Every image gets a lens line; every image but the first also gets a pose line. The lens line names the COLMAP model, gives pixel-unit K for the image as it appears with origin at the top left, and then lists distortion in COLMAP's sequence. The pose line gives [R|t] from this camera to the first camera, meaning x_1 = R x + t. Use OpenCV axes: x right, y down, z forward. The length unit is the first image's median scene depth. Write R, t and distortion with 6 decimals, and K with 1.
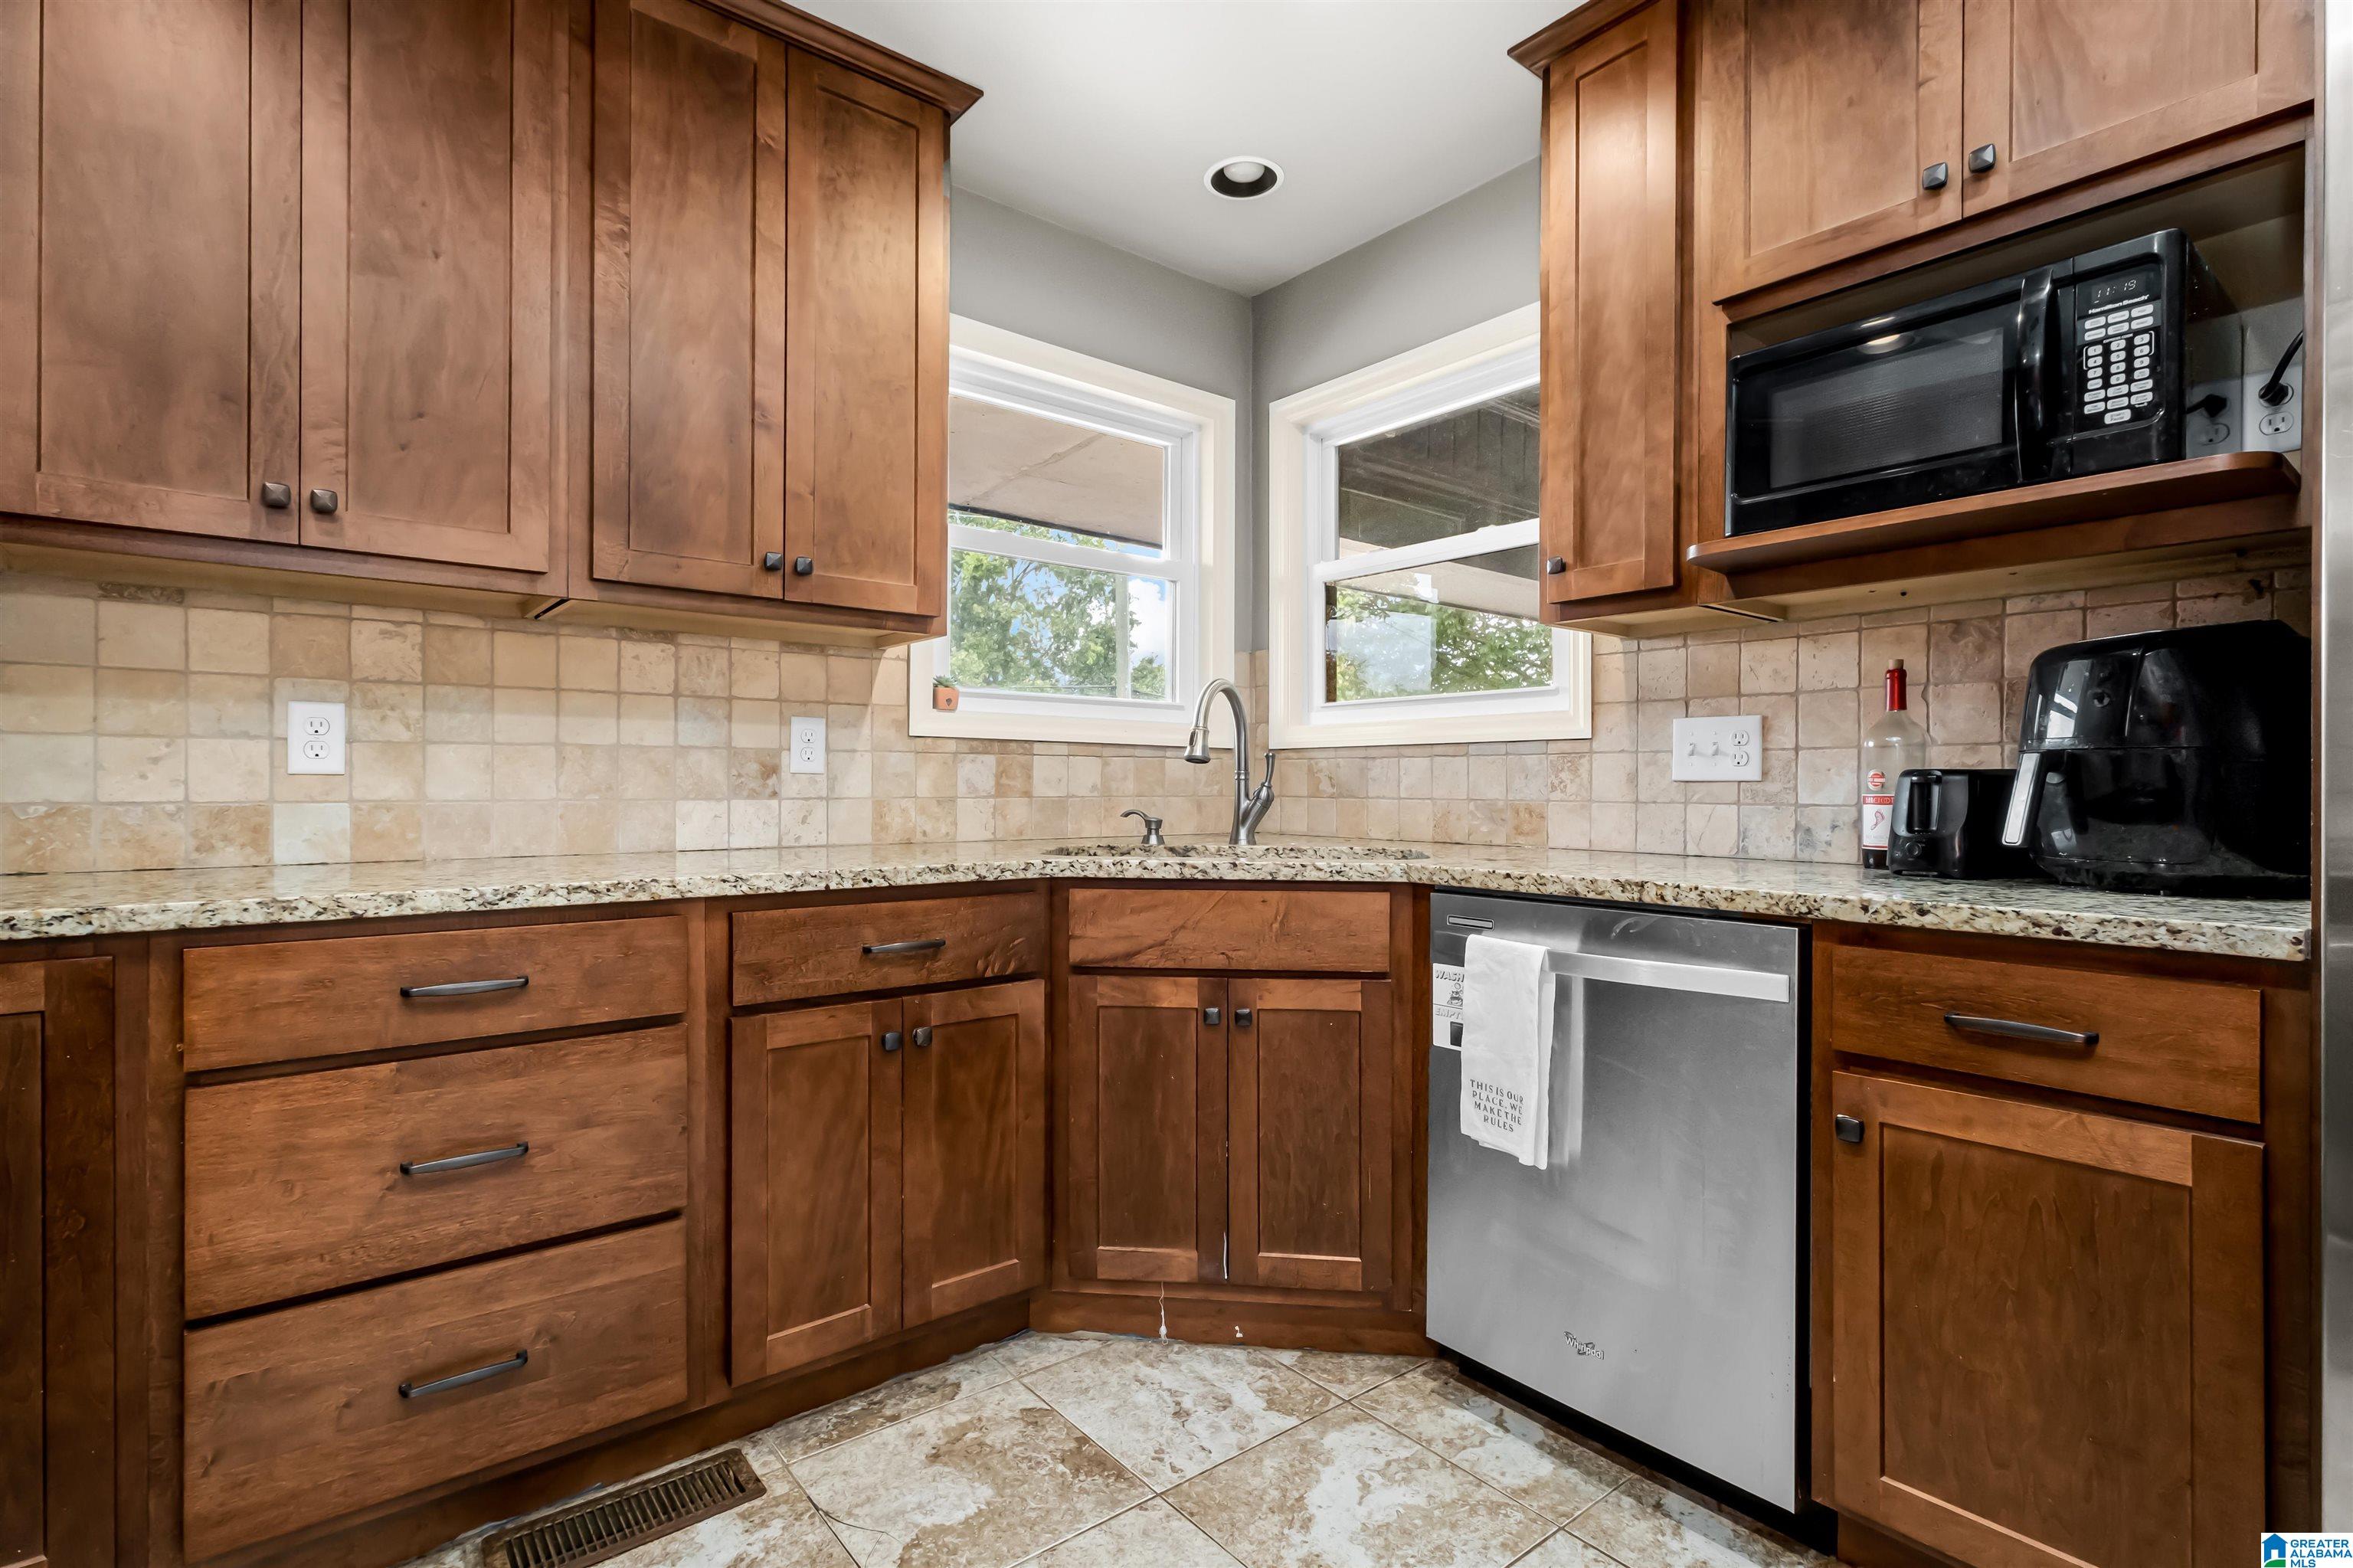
lens RADIAL K [[1110.6, 0, 1173.0], [0, 1110.6, 784.7], [0, 0, 1]] dist [0.002237, 0.000402]
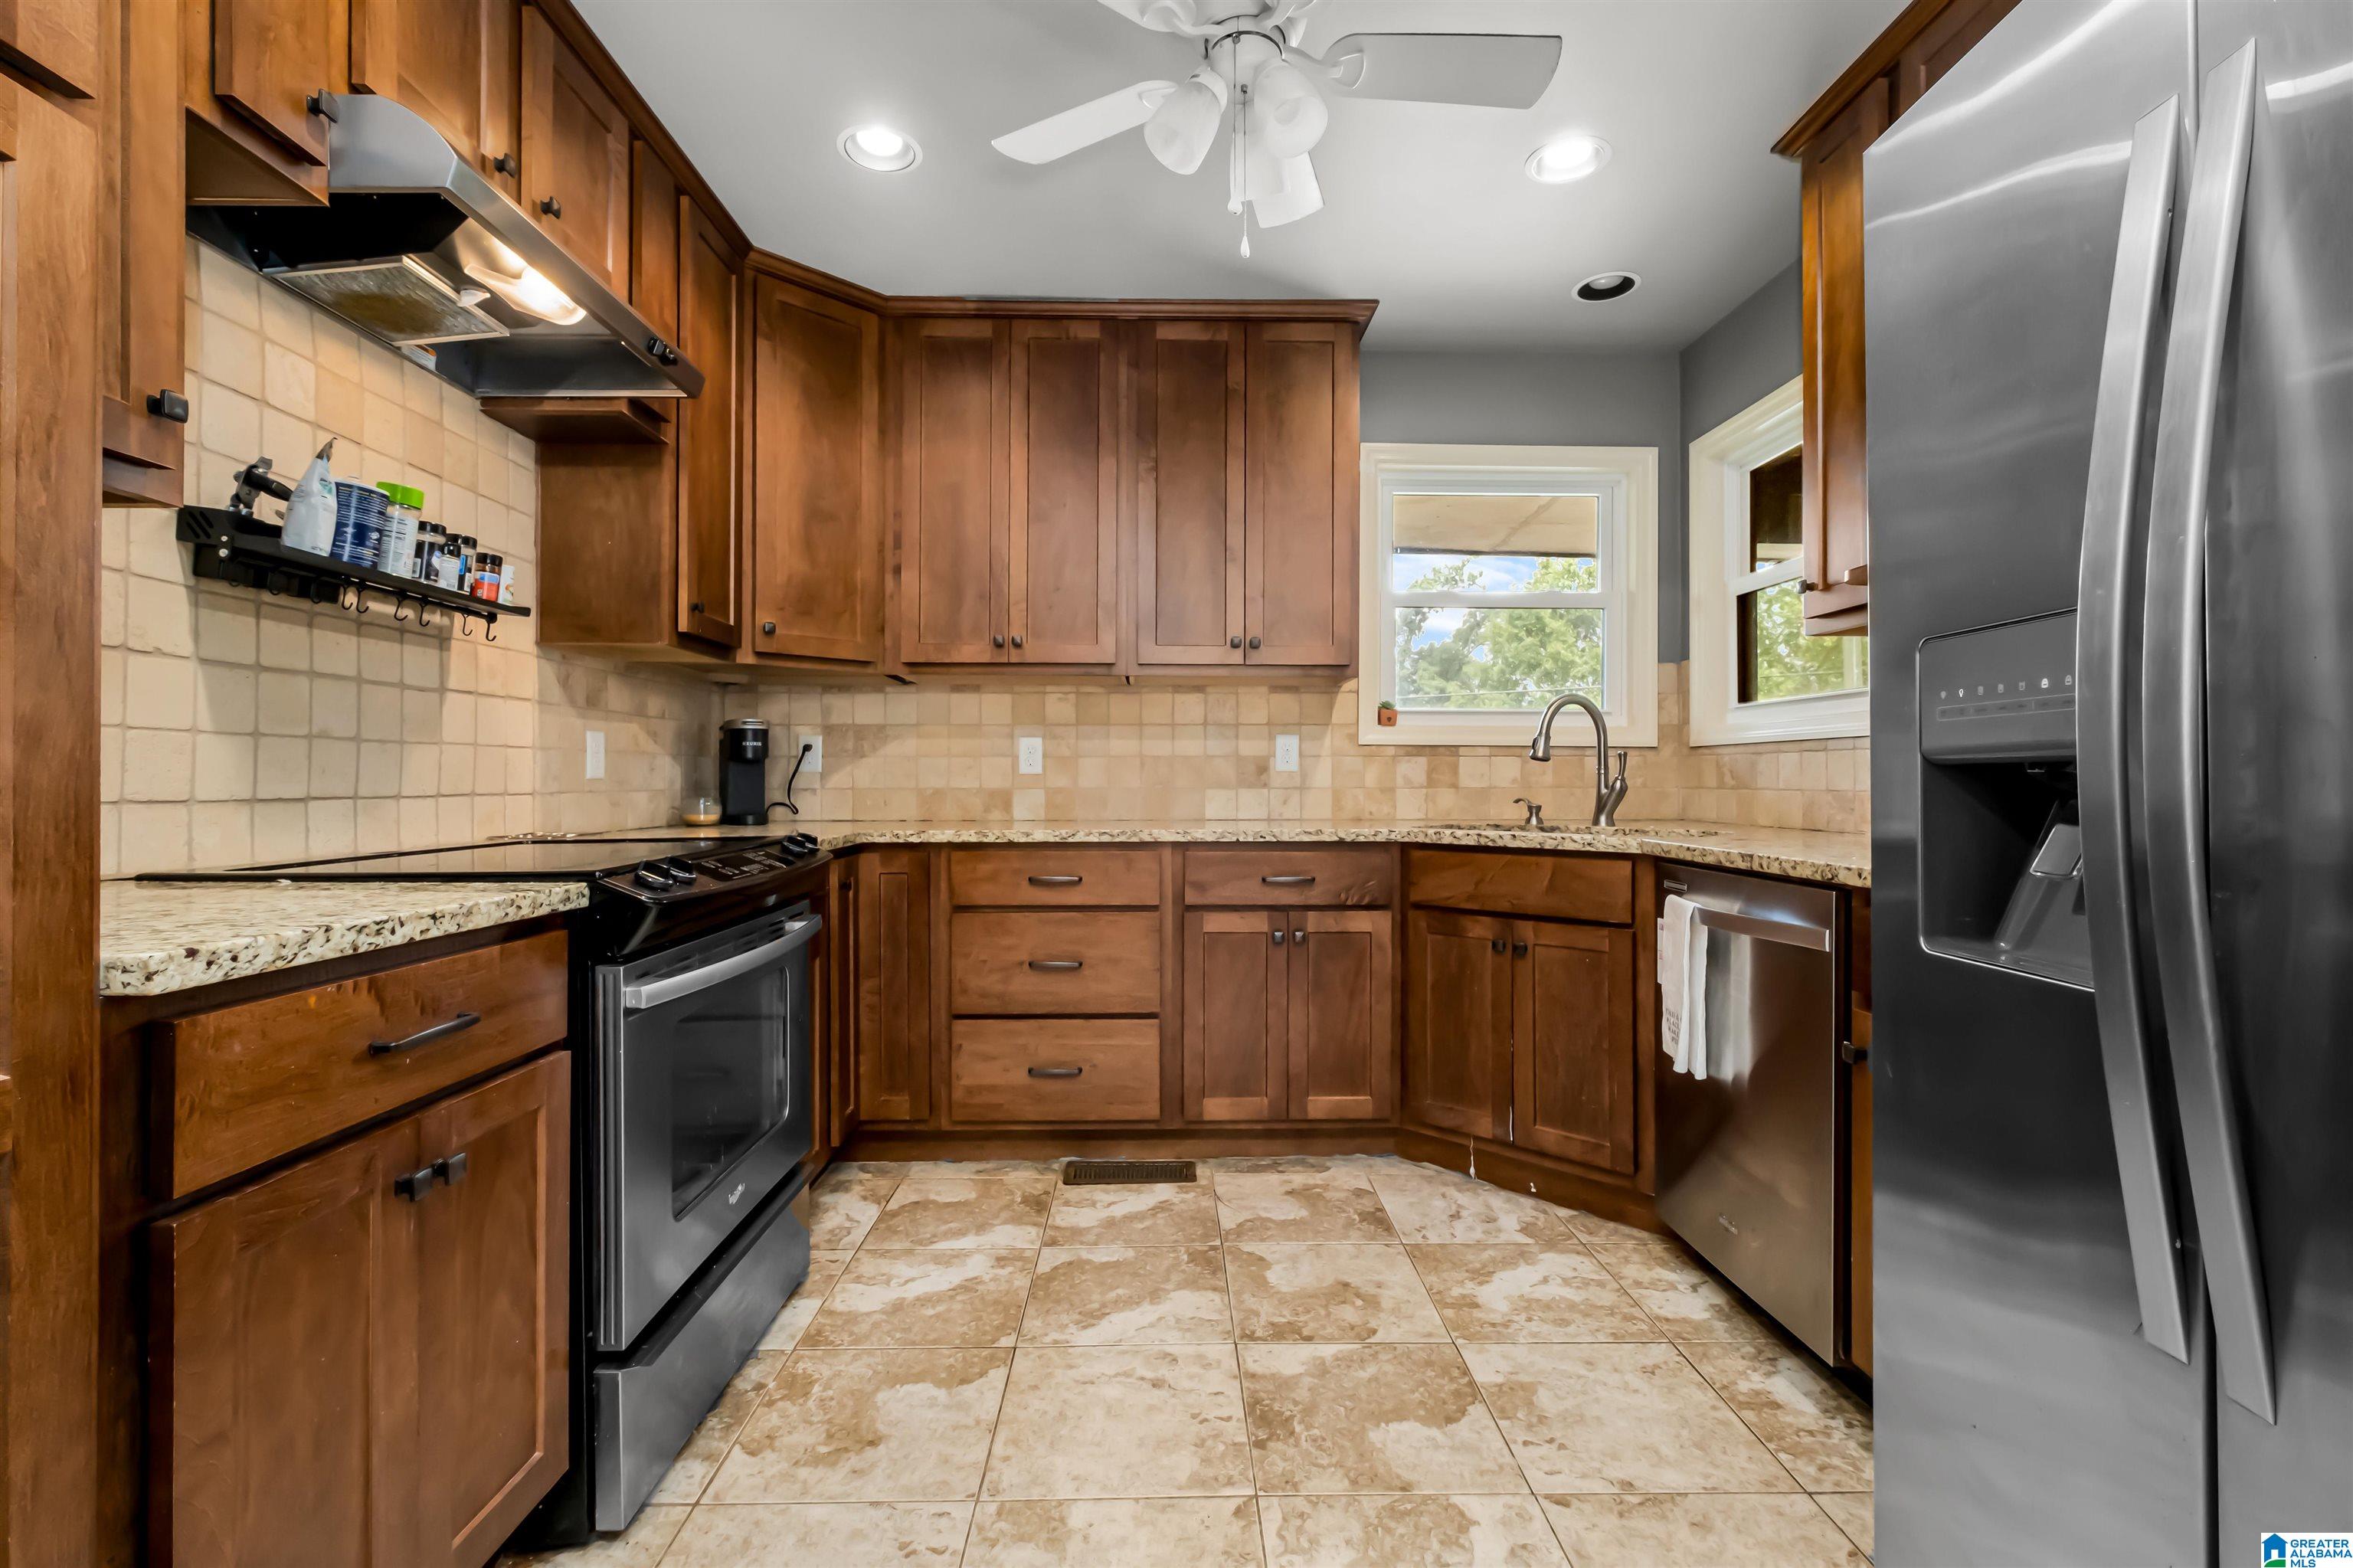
lens RADIAL K [[1047.3, 0, 1181.9], [0, 1047.3, 772.7], [0, 0, 1]] dist [0.002475, 0.000585]
pose [[0.792014, -0.007155, -0.610461, 0.526439], [0.002926, 0.999964, -0.007924, 0.003170], [0.610496, 0.004489, 0.792006, -0.272327]]
